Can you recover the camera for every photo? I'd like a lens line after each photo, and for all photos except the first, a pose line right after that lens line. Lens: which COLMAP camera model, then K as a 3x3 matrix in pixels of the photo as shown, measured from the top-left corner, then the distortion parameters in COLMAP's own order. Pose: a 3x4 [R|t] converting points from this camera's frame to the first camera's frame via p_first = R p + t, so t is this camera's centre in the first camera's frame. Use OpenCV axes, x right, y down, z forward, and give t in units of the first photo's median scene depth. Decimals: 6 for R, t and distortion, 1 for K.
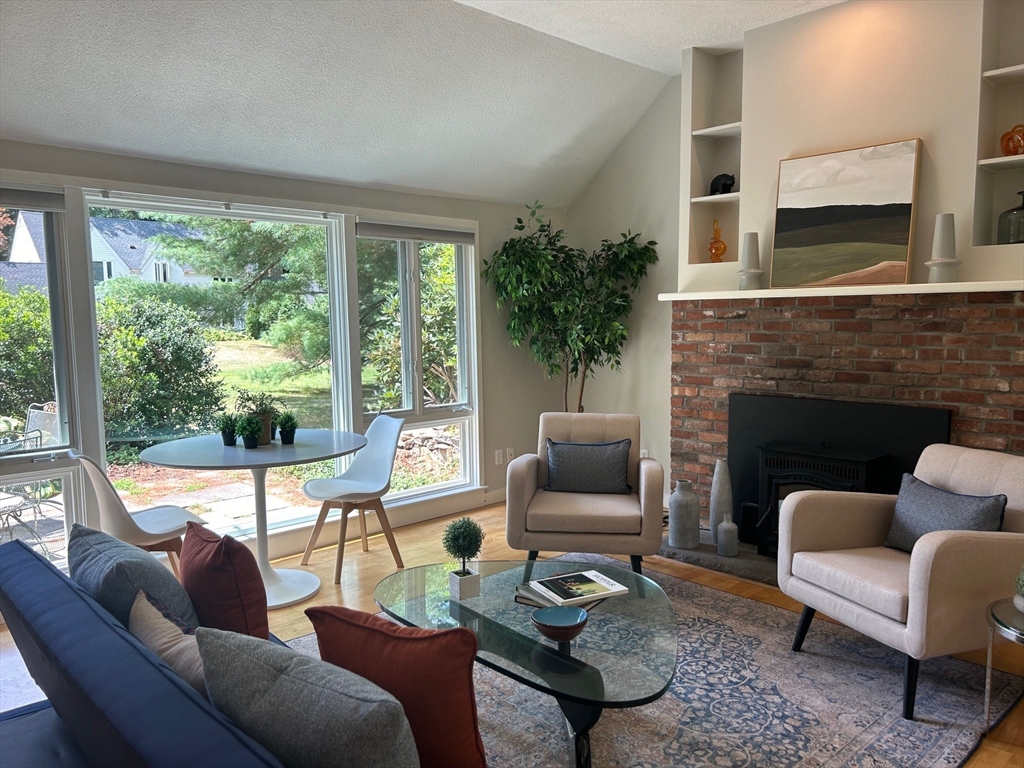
lens RADIAL K [[761.8, 0, 512.9], [0, 761.8, 399.1], [0, 0, 1]] dist [0.116566, -0.207309]
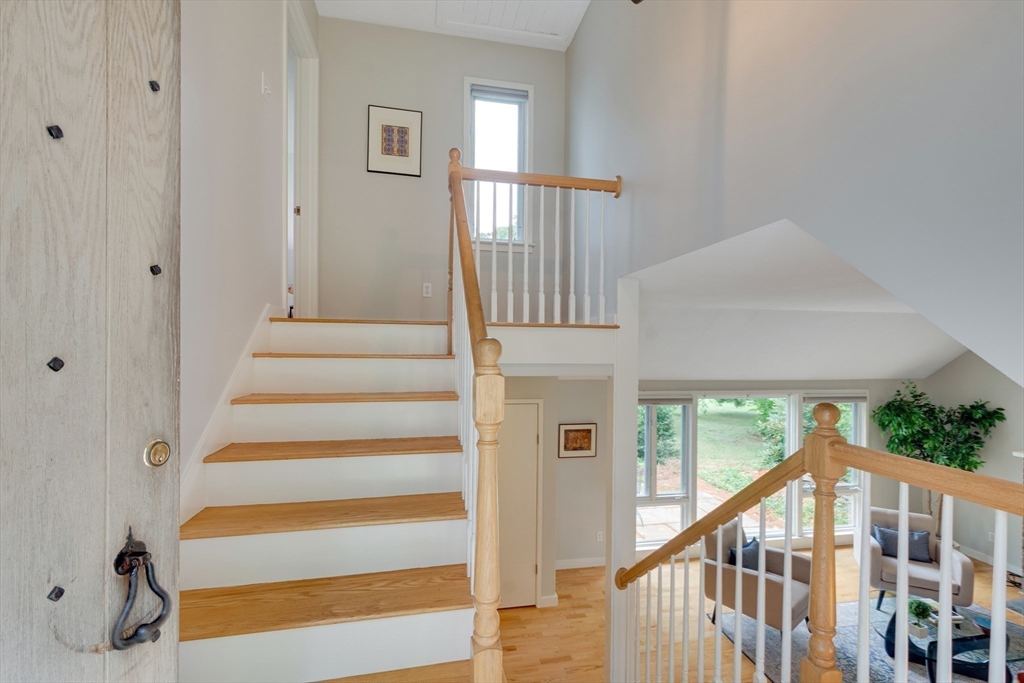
lens RADIAL K [[461.1, 0, 512.2], [0, 461.1, 347.1], [0, 0, 1]] dist [0.015521, -0.000543]
pose [[0.844235, 0.023875, -0.535441, -0.220526], [-0.079091, 0.993620, -0.080399, -0.216744], [0.530105, 0.110224, 0.840737, -0.560454]]
